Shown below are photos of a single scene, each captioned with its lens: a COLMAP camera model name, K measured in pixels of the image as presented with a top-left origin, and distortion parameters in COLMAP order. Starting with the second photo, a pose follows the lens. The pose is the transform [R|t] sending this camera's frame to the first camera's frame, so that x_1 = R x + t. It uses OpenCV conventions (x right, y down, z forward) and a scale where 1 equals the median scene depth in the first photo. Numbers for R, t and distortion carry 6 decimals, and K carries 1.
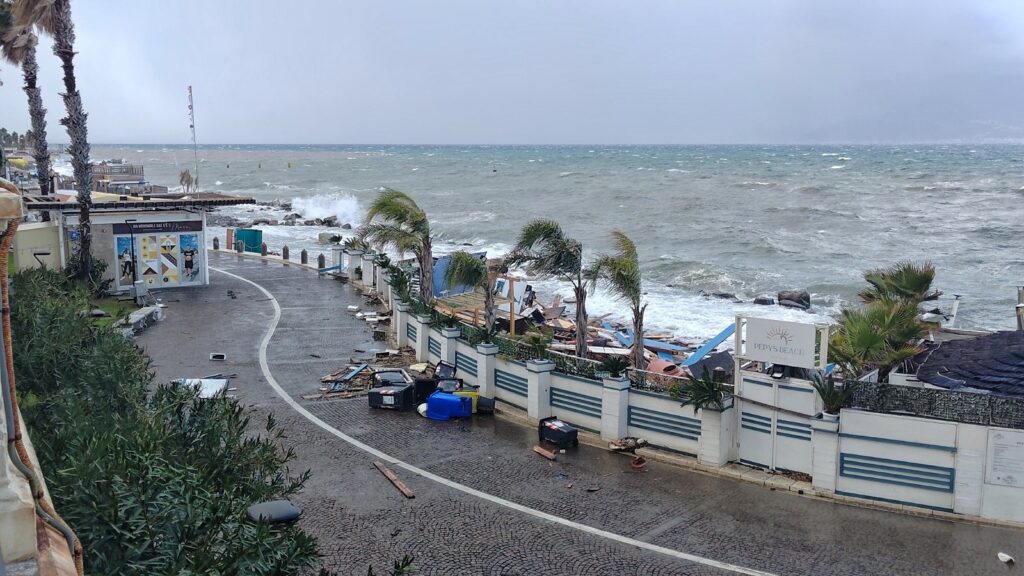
lens RADIAL K [[1074.0, 0, 511.6], [0, 1074.0, 287.8], [0, 0, 1]] dist [0.014813, 0.000000]
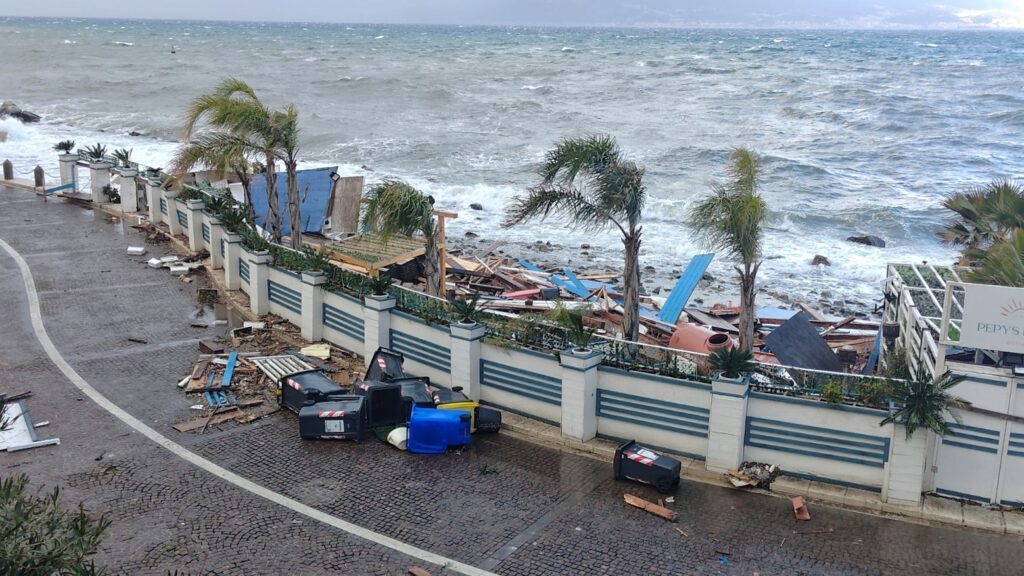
lens RADIAL K [[1074.0, 0, 512.6], [0, 1074.0, 289.2], [0, 0, 1]] dist [0.014813, 0.000000]
pose [[0.945895, -0.063797, 0.318140, -0.218021], [0.028788, 0.993114, 0.113558, -0.045024], [-0.323194, -0.098255, 0.941218, 0.393991]]
